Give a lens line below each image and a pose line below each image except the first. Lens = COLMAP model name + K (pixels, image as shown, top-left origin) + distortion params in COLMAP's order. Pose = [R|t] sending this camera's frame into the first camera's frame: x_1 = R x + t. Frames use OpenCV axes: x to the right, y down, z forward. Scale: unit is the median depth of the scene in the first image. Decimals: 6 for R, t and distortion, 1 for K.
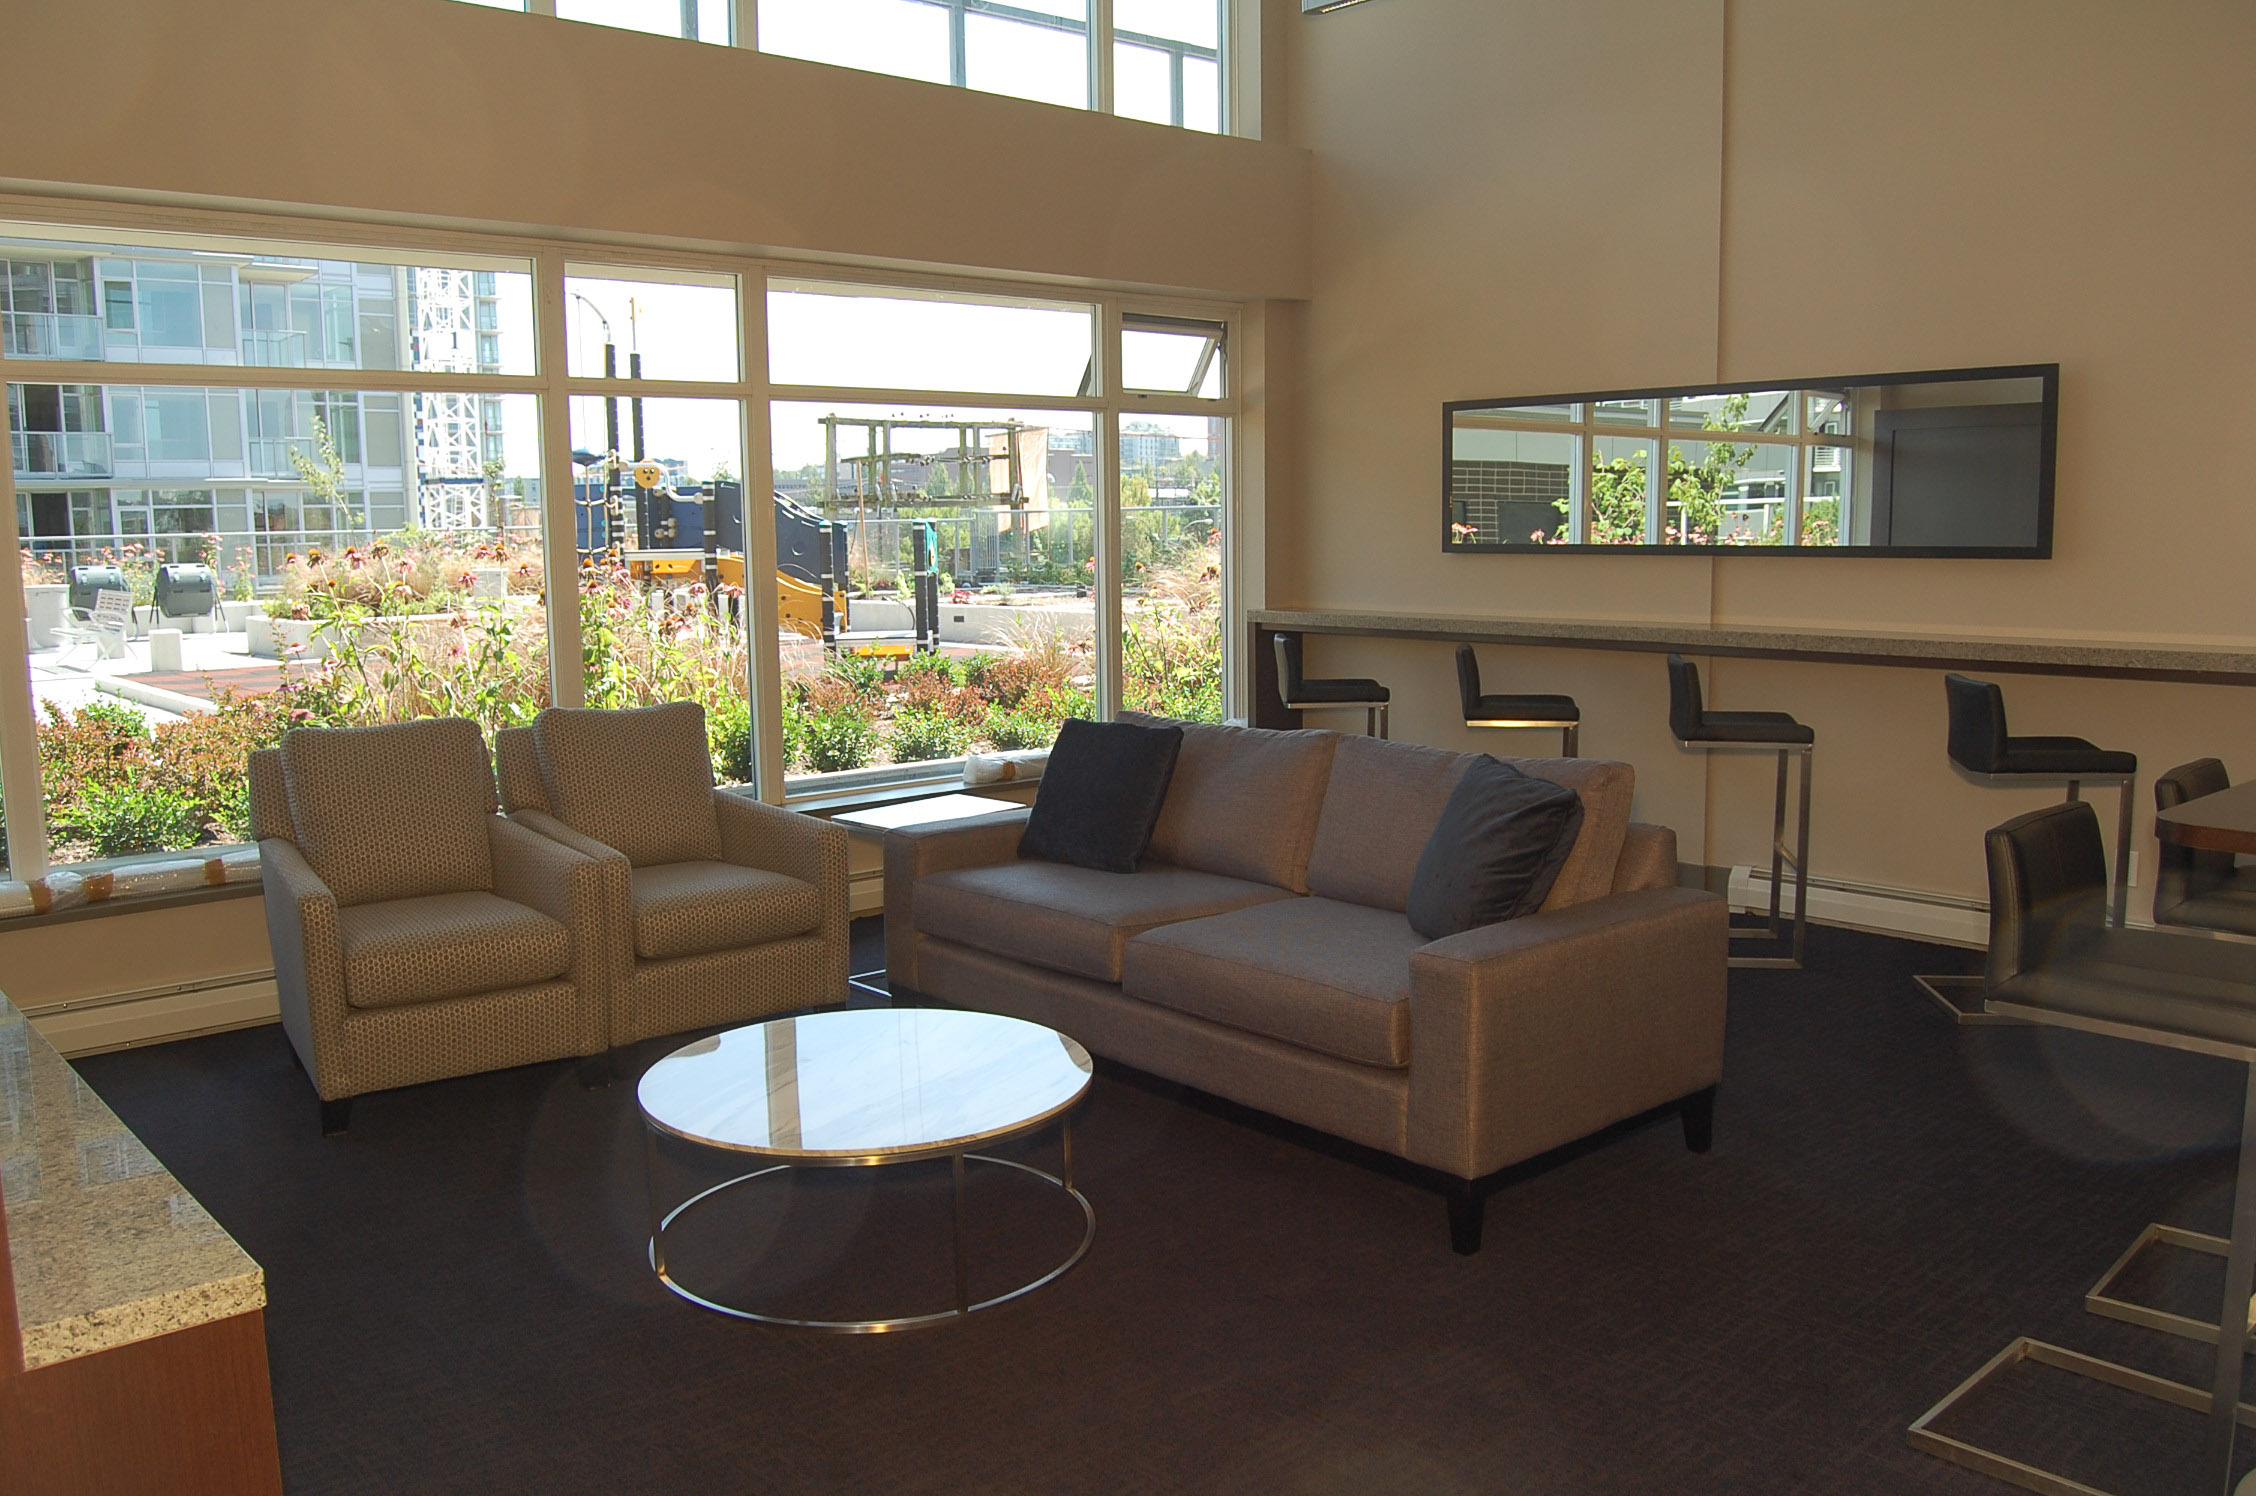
lens RADIAL K [[1767.3, 0, 1130.7], [0, 1767.3, 749.4], [0, 0, 1]] dist [-0.072400, 0.005098]
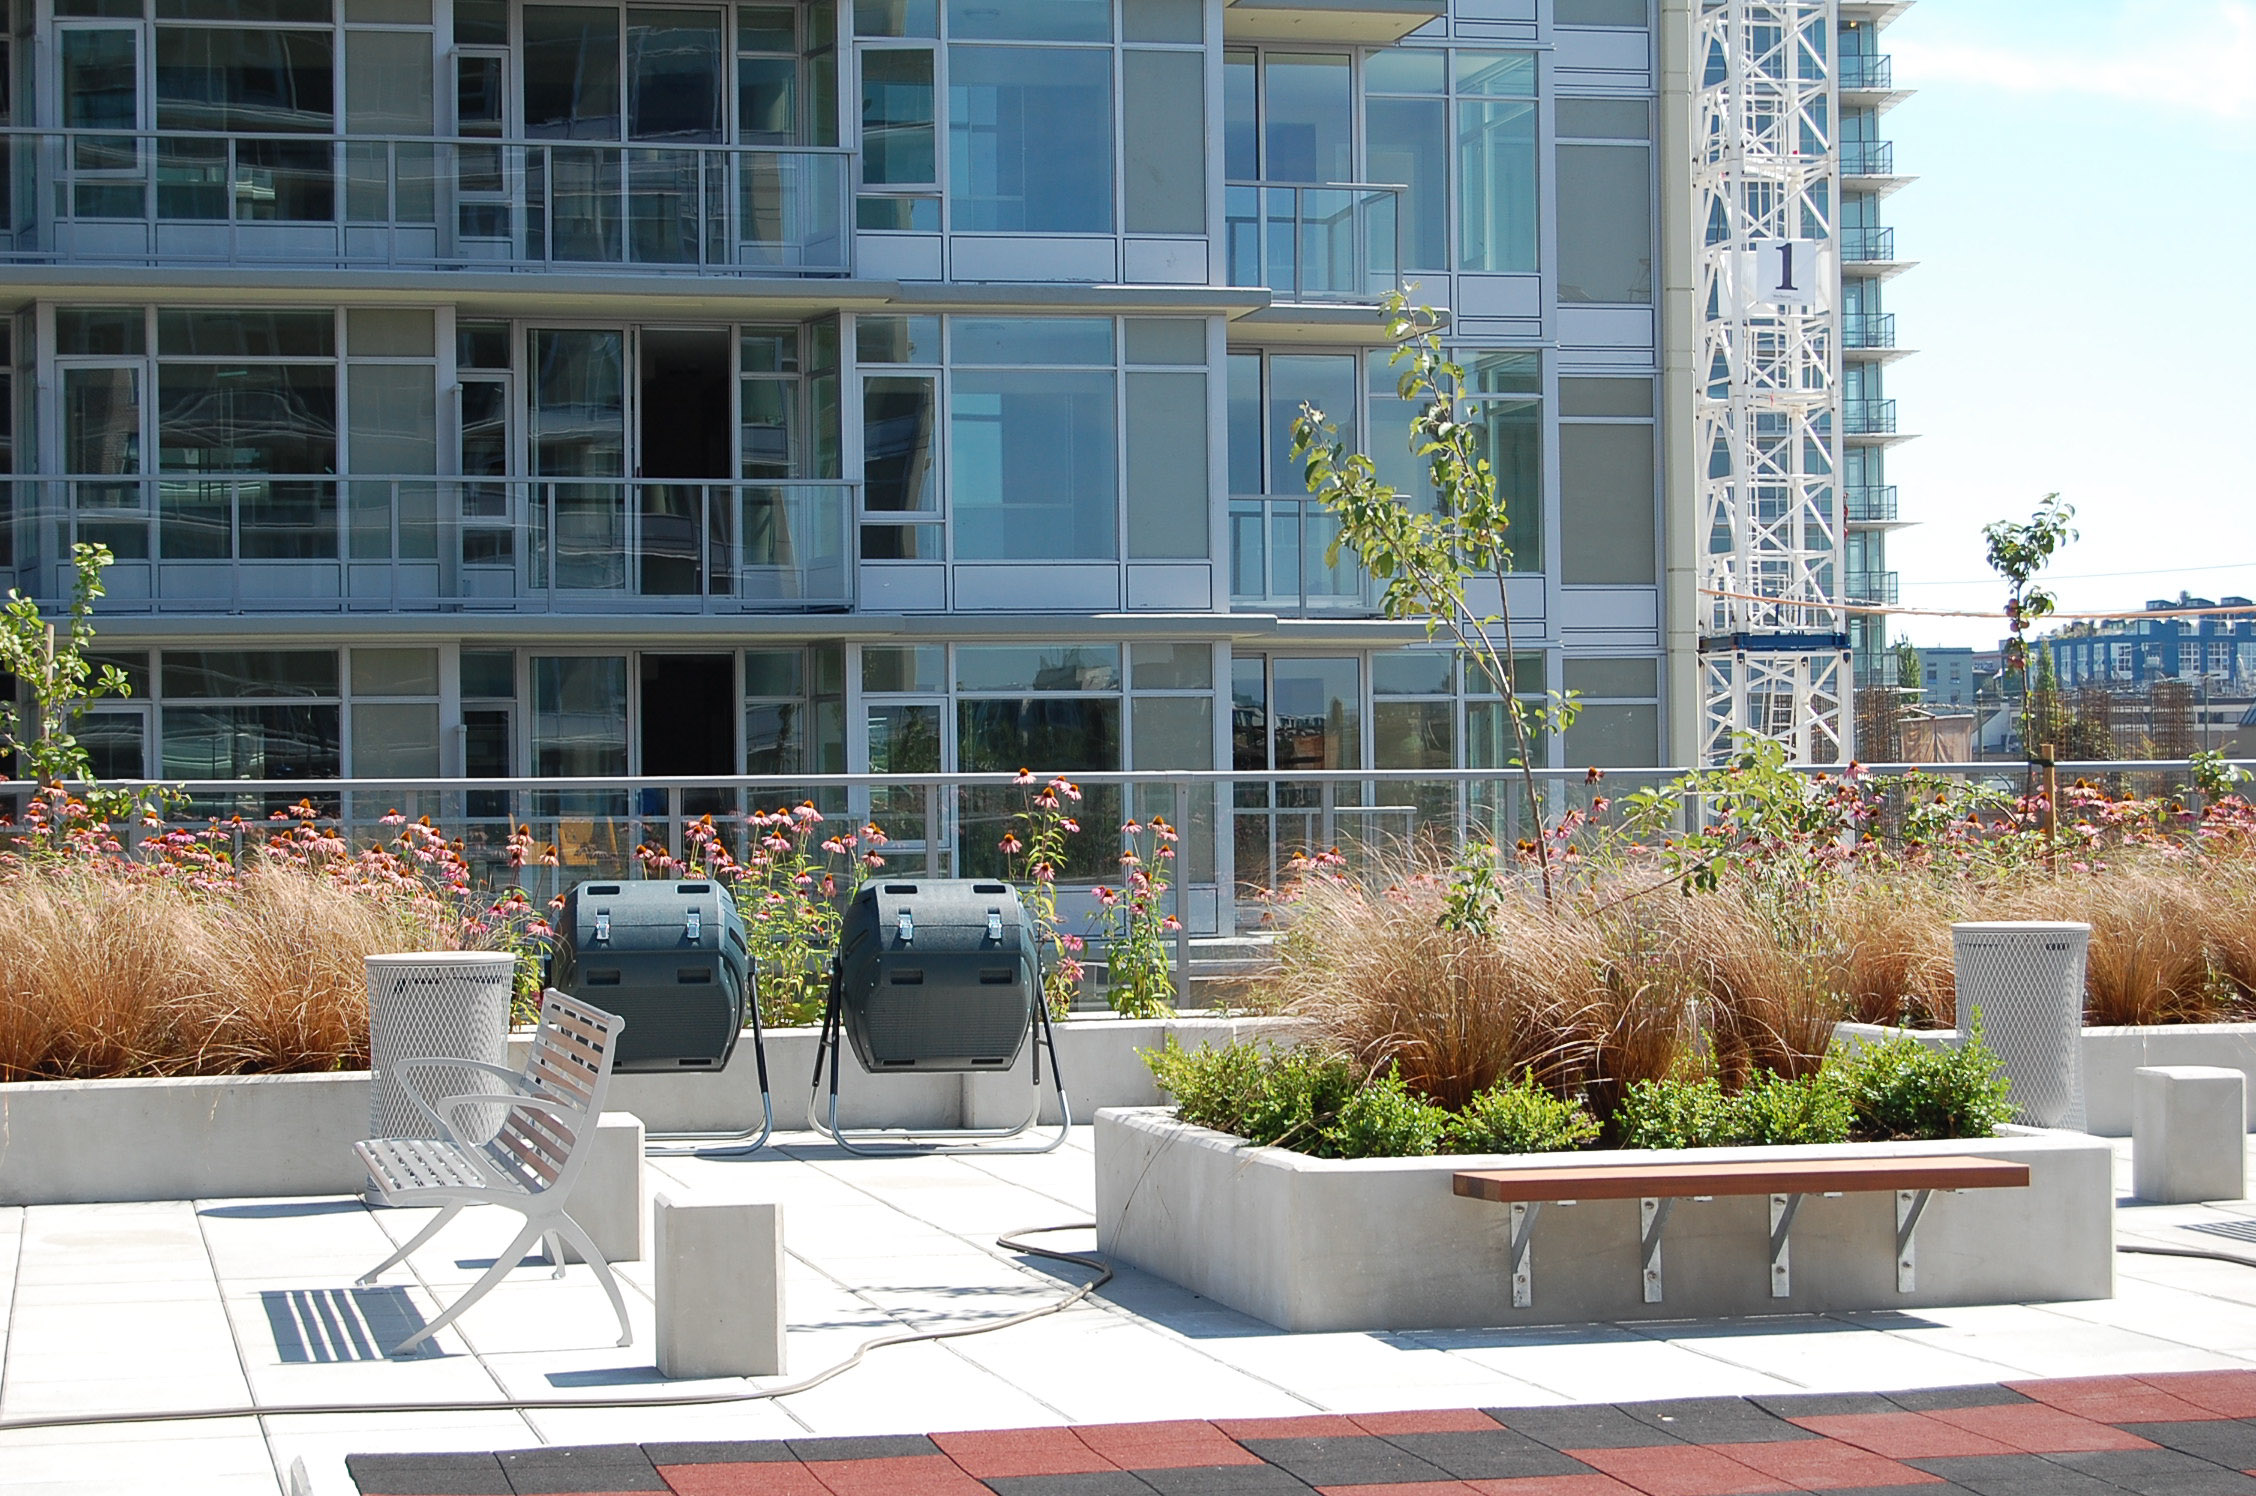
lens RADIAL K [[4553.1, 0, 1126.5], [0, 4553.1, 747.9], [0, 0, 1]] dist [-0.000789, 0.000000]
pose [[0.877297, -0.000750, -0.479947, -0.103238], [-0.062048, 0.991430, -0.114966, -0.028182], [0.475920, 0.130639, 0.869732, 0.228691]]
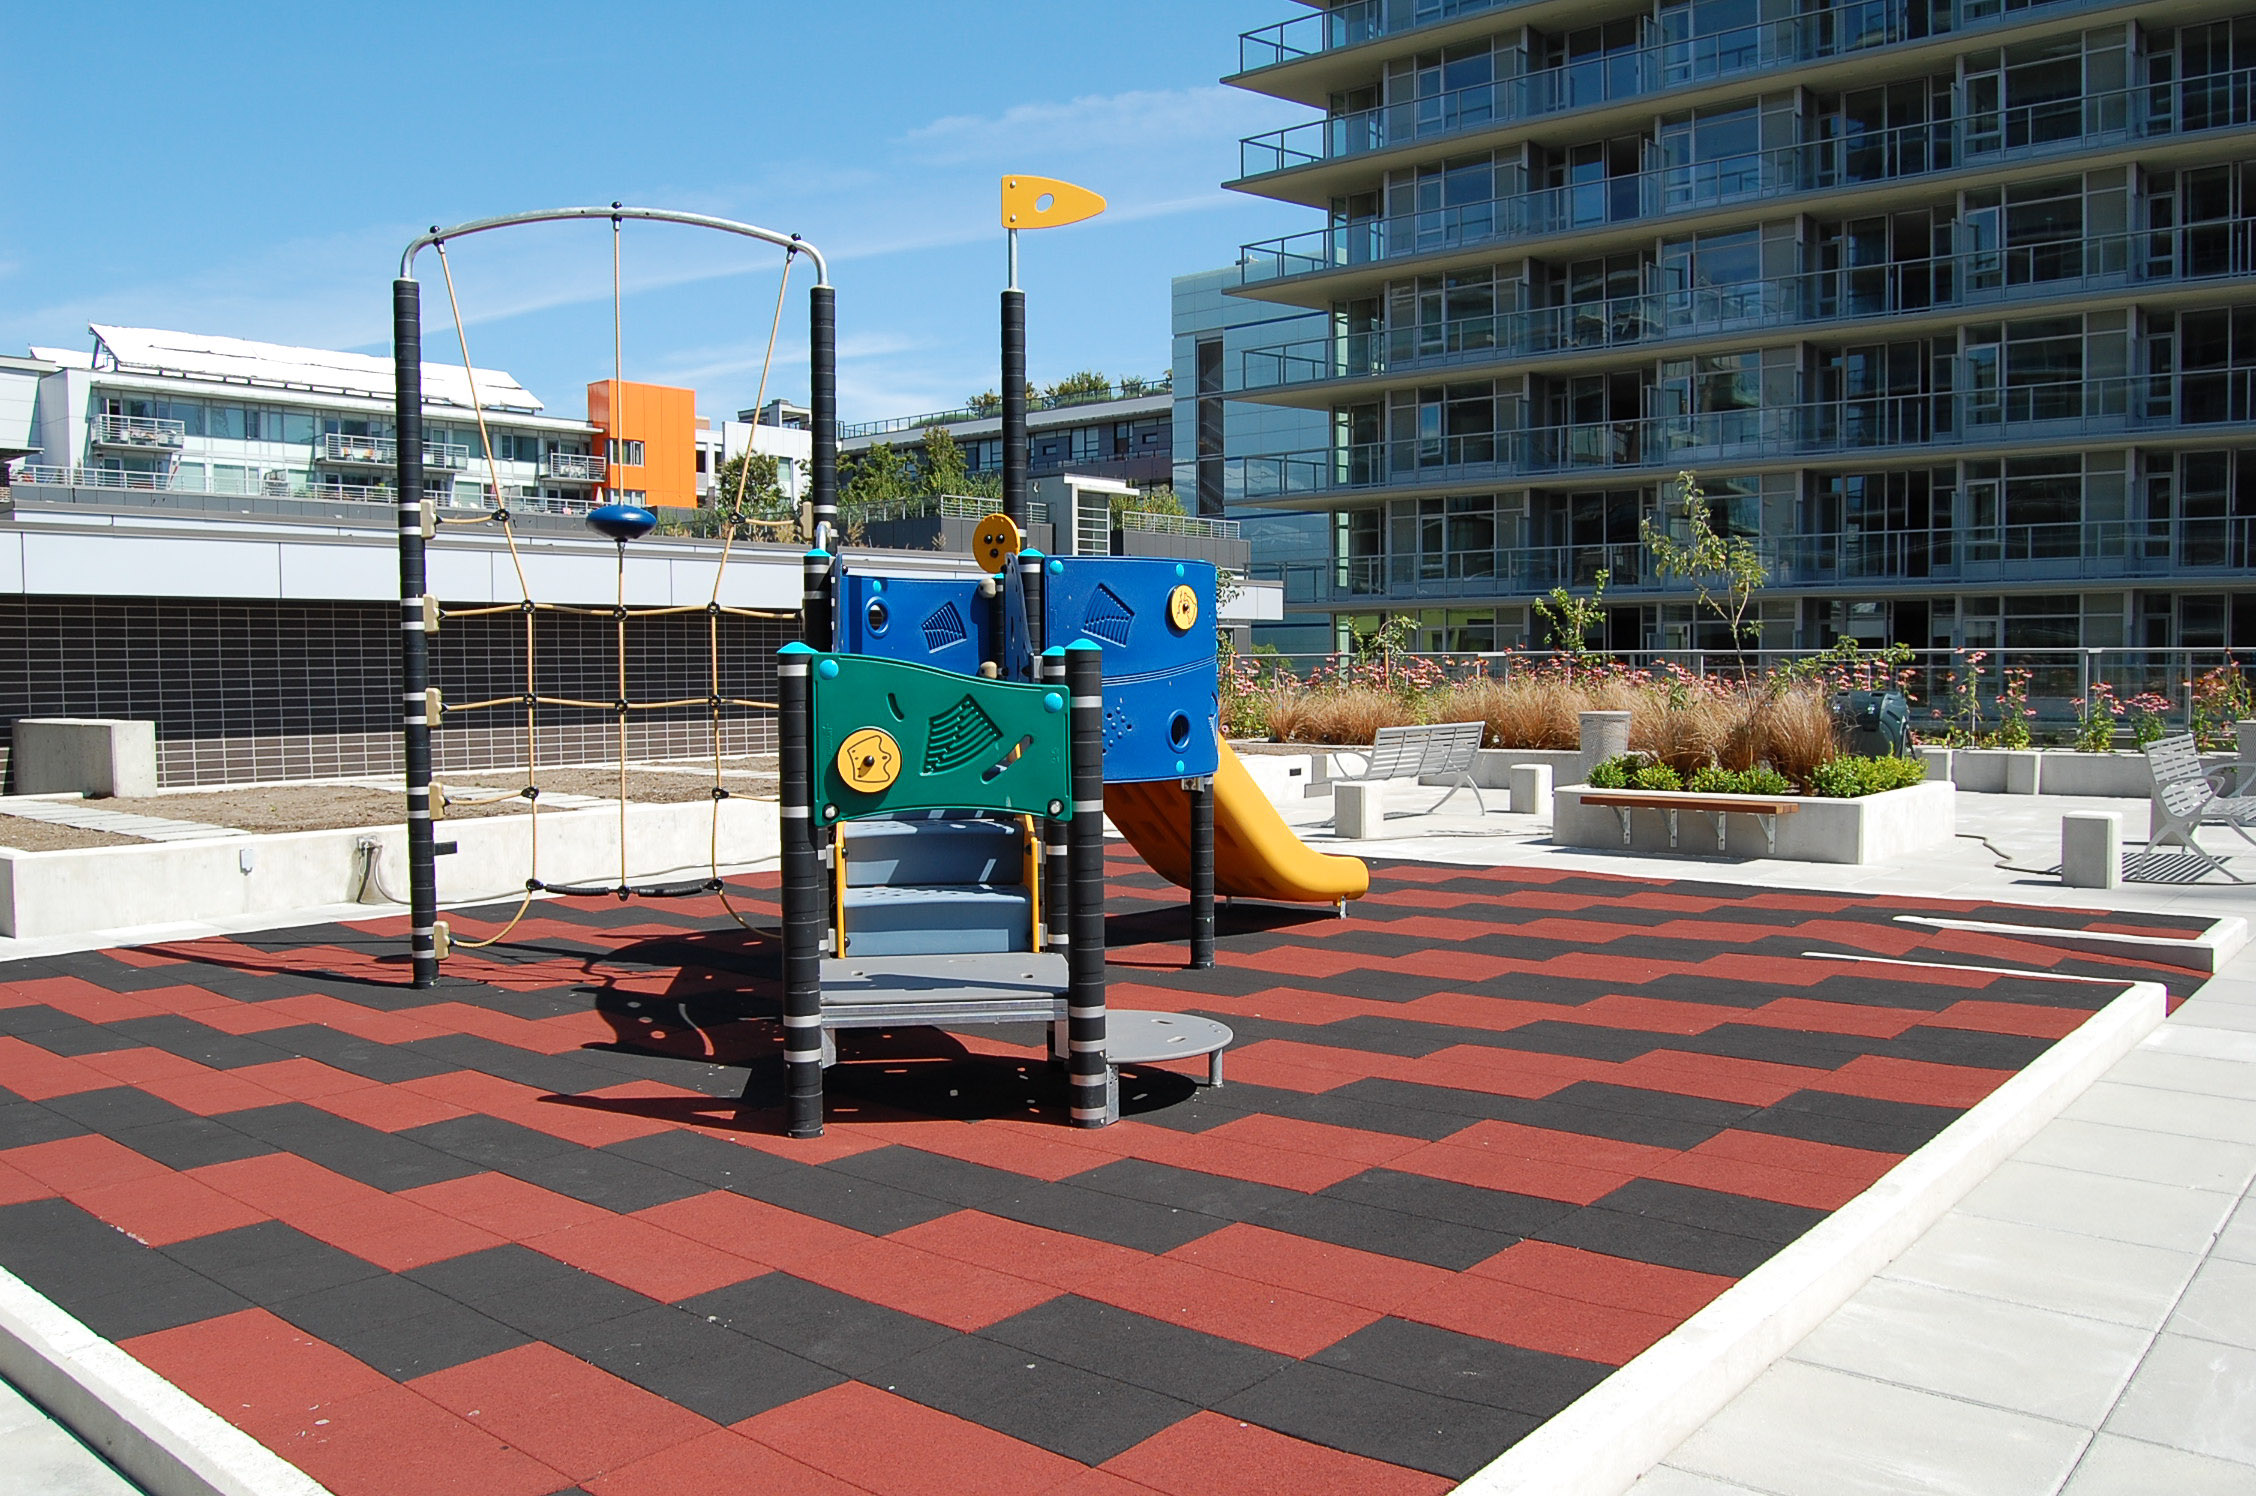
lens RADIAL K [[1767.3, 0, 1129.9], [0, 1767.3, 746.2], [0, 0, 1]] dist [-0.072400, 0.005098]
pose [[0.144037, 0.058832, -0.987822, 0.074966], [-0.121846, 0.991690, 0.041296, -0.047508], [0.982042, 0.114415, 0.150008, 0.368792]]
